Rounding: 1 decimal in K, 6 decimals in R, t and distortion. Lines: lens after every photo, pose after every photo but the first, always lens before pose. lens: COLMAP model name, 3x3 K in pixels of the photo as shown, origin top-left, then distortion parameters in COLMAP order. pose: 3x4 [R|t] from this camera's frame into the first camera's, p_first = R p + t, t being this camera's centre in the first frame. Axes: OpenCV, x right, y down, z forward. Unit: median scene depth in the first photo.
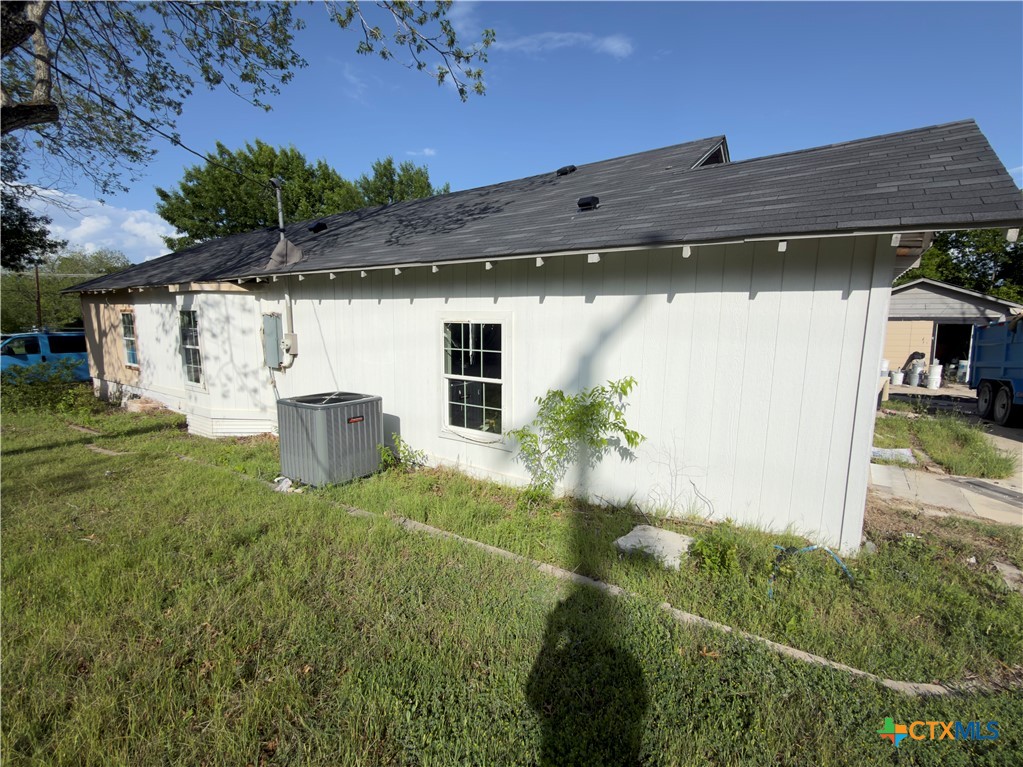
lens RADIAL K [[466.4, 0, 511.5], [0, 466.4, 383.5], [0, 0, 1]] dist [0.001361, 0.000298]
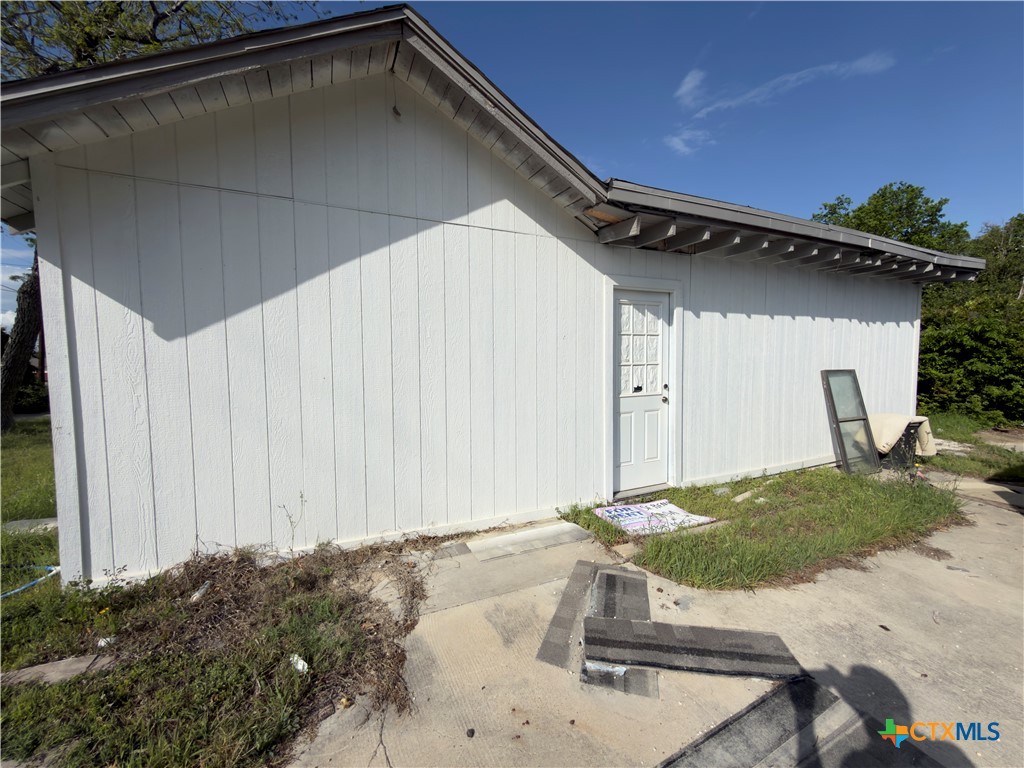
lens RADIAL K [[407.4, 0, 512.0], [0, 407.4, 384.0], [0, 0, 1]] dist [0.000542, 0.000004]
pose [[0.869303, 0.012911, -0.494111, 1.178948], [-0.053298, 0.996279, -0.067737, 0.019589], [0.491397, 0.085219, 0.866756, 0.517148]]
